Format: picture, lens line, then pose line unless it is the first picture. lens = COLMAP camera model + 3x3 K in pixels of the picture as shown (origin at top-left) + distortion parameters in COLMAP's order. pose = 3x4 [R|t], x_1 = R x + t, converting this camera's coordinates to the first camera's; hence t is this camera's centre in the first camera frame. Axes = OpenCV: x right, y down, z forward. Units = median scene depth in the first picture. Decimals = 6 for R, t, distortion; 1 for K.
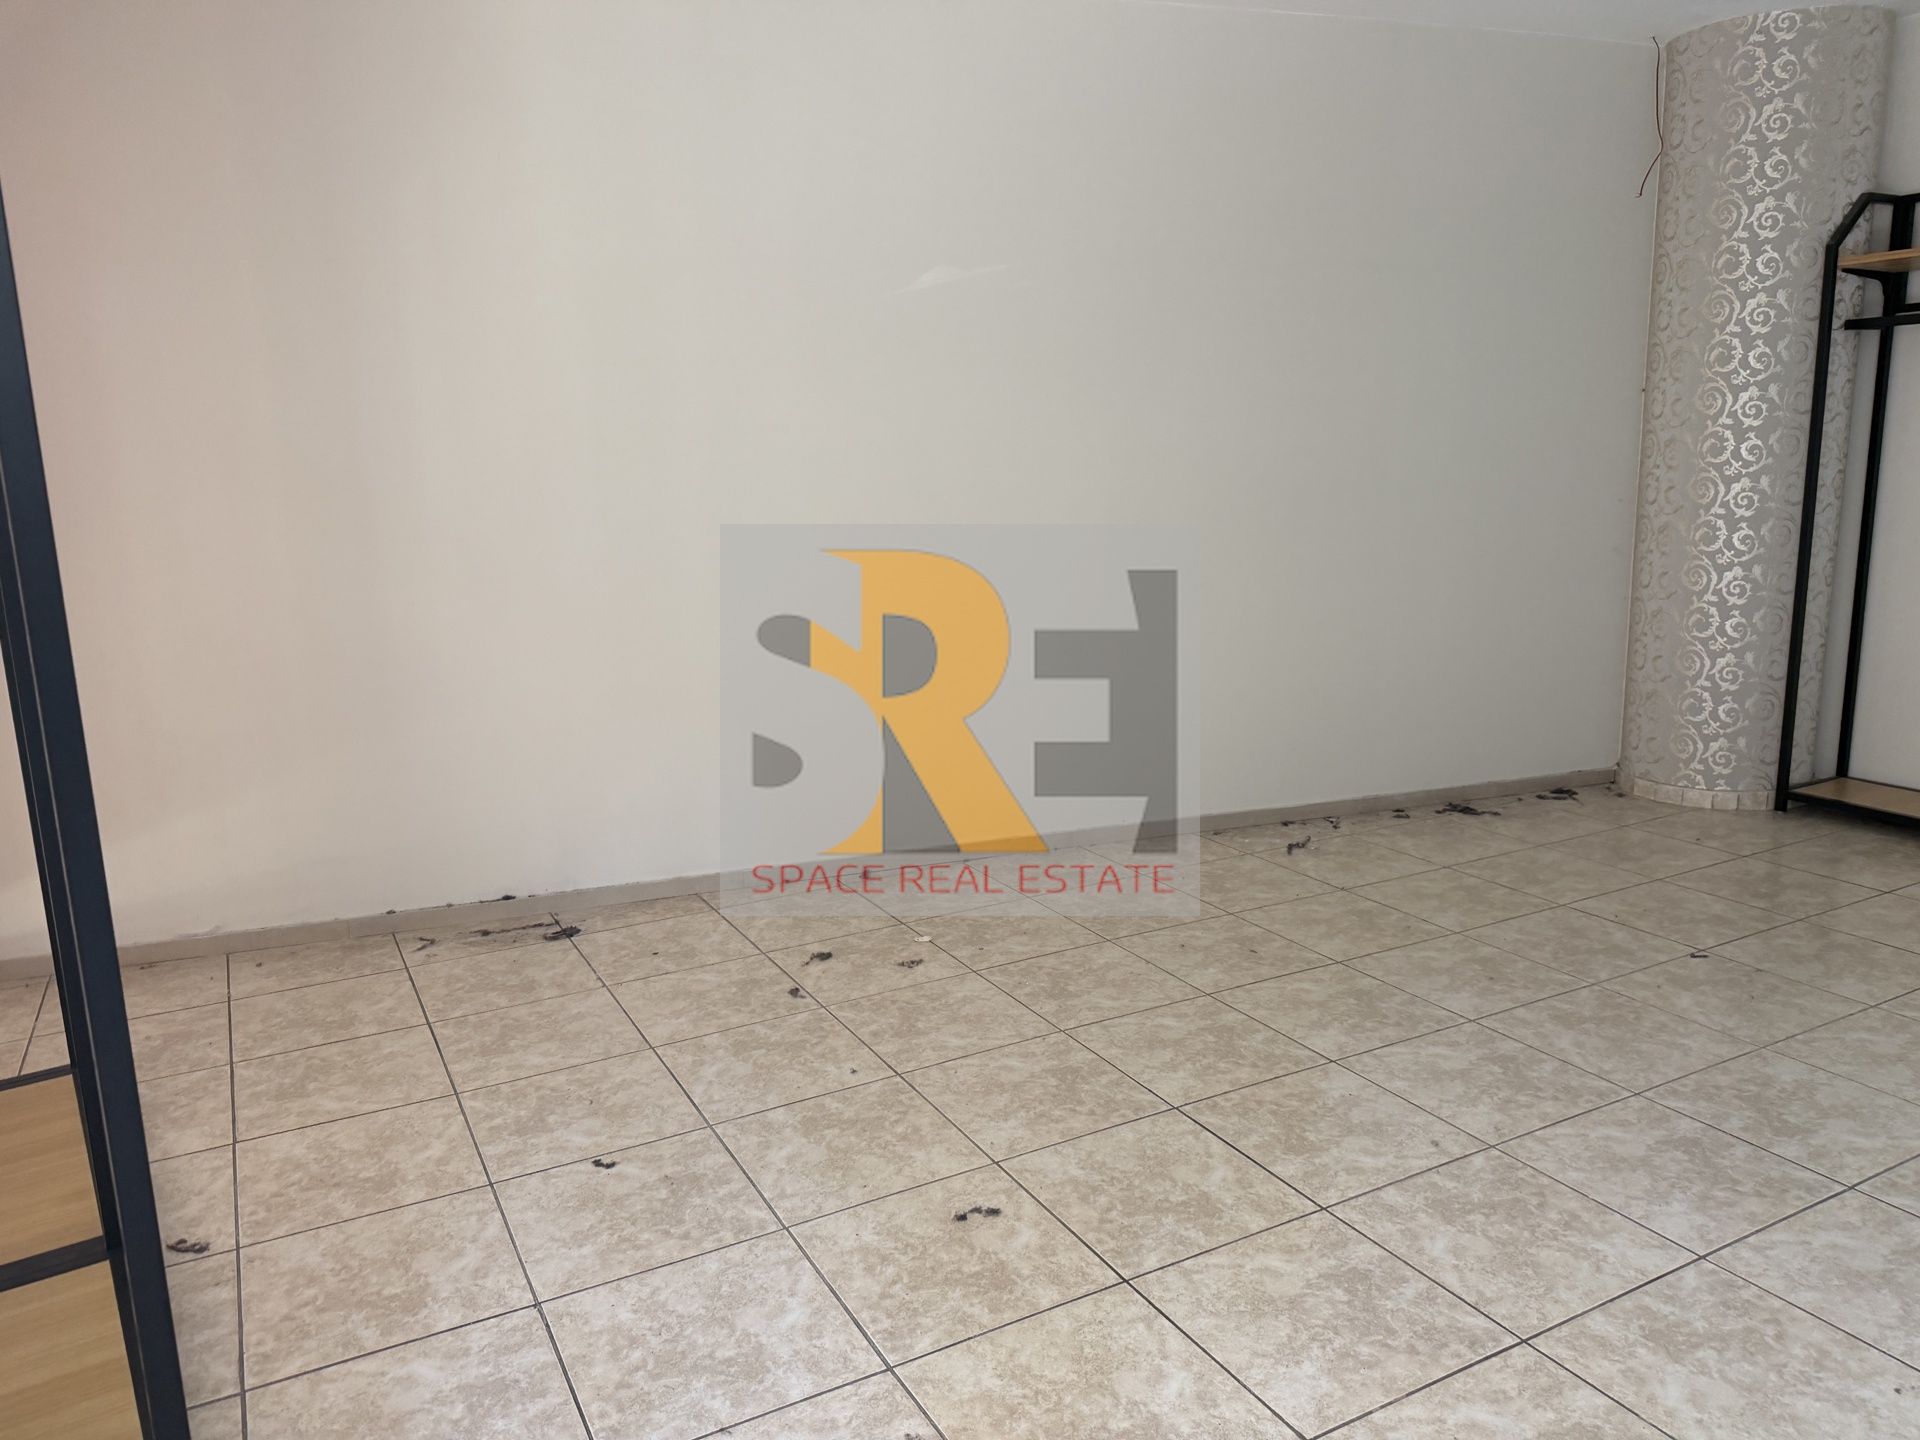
lens RADIAL K [[1341.9, 0, 960.0], [0, 1341.9, 720.0], [0, 0, 1]] dist [0.037224, -0.070438]
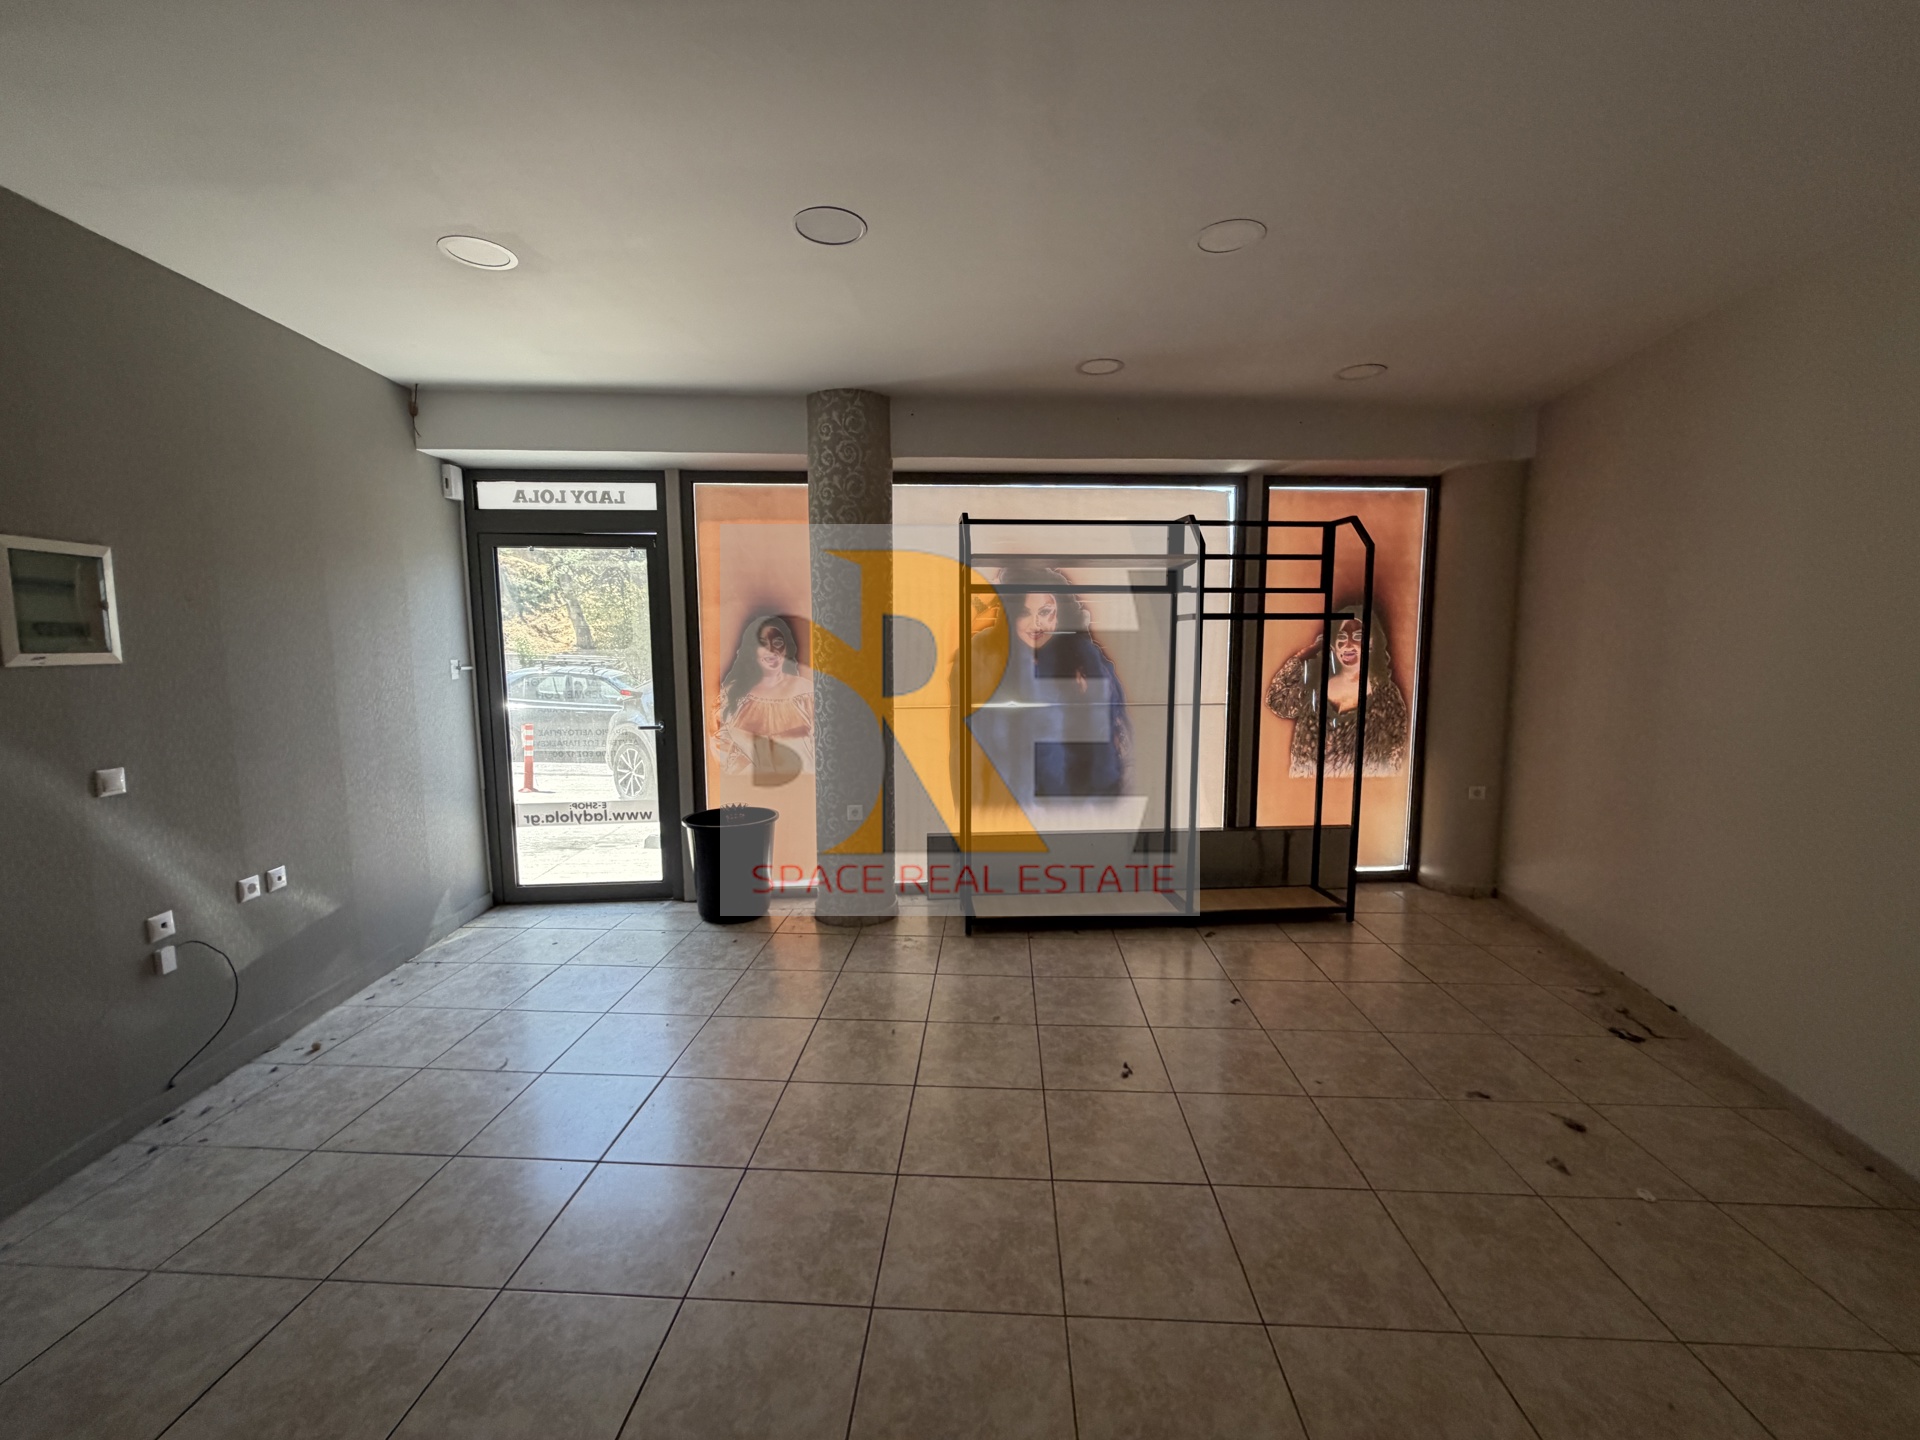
lens RADIAL K [[769.0, 0, 957.1], [0, 769.0, 726.4], [0, 0, 1]] dist [0.001174, 0.000820]
pose [[-0.515002, 0.129483, -0.847353, 0.868772], [-0.149477, 0.959814, 0.237517, -0.286397], [0.844055, 0.248982, -0.474951, 1.031028]]
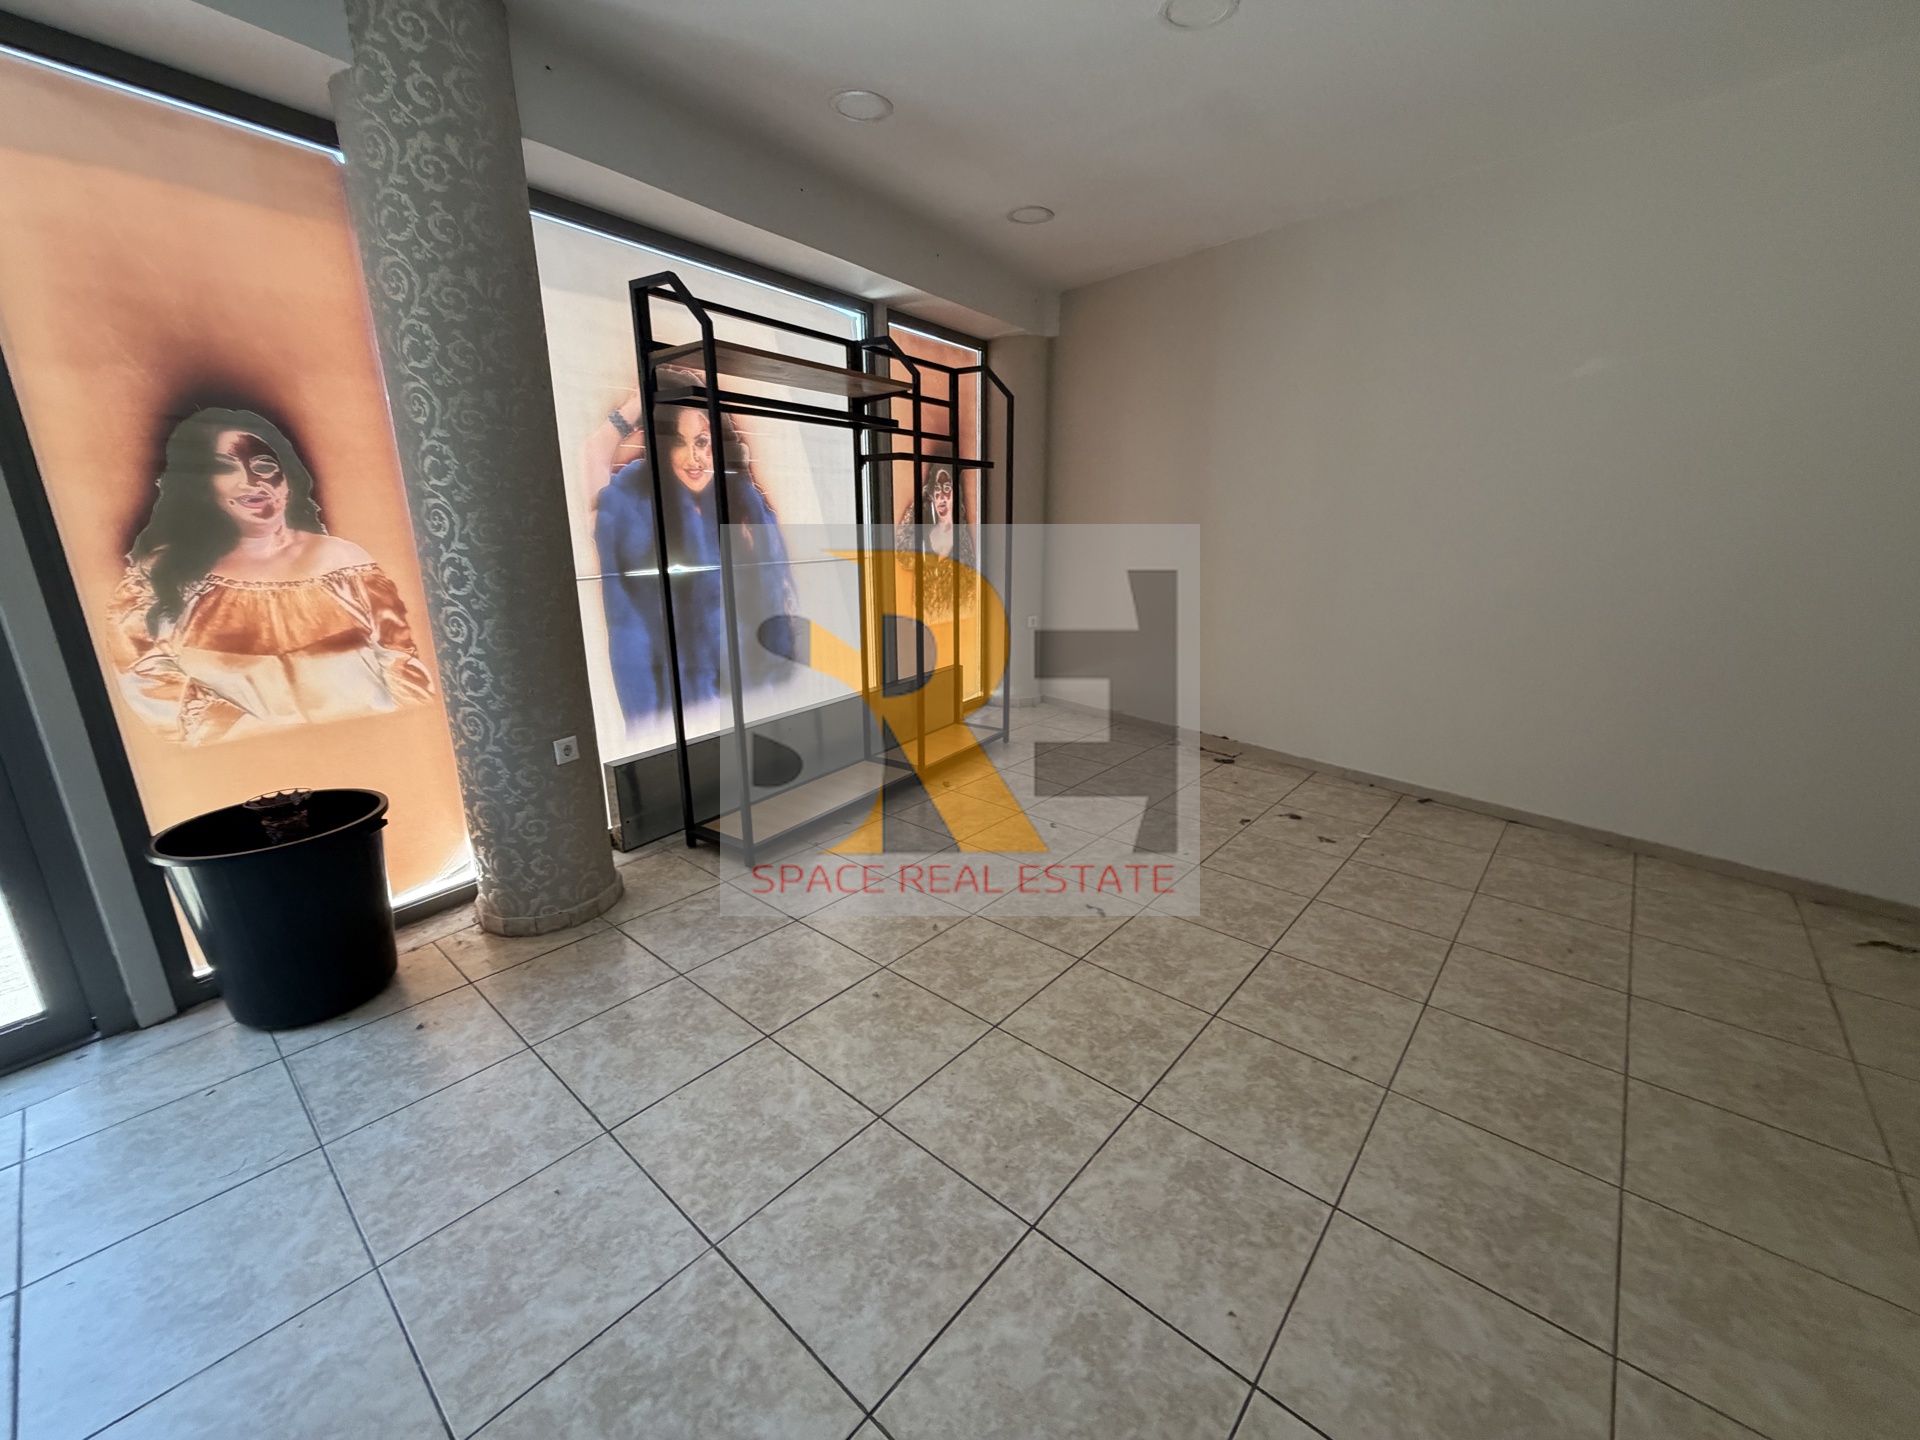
lens RADIAL K [[773.4, 0, 956.0], [0, 773.4, 723.5], [0, 0, 1]] dist [0.002853, 0.000342]
pose [[0.360646, 0.269563, -0.892900, 0.740683], [-0.187418, 0.958743, 0.213742, -0.077226], [0.913679, 0.090261, 0.396288, 0.303495]]
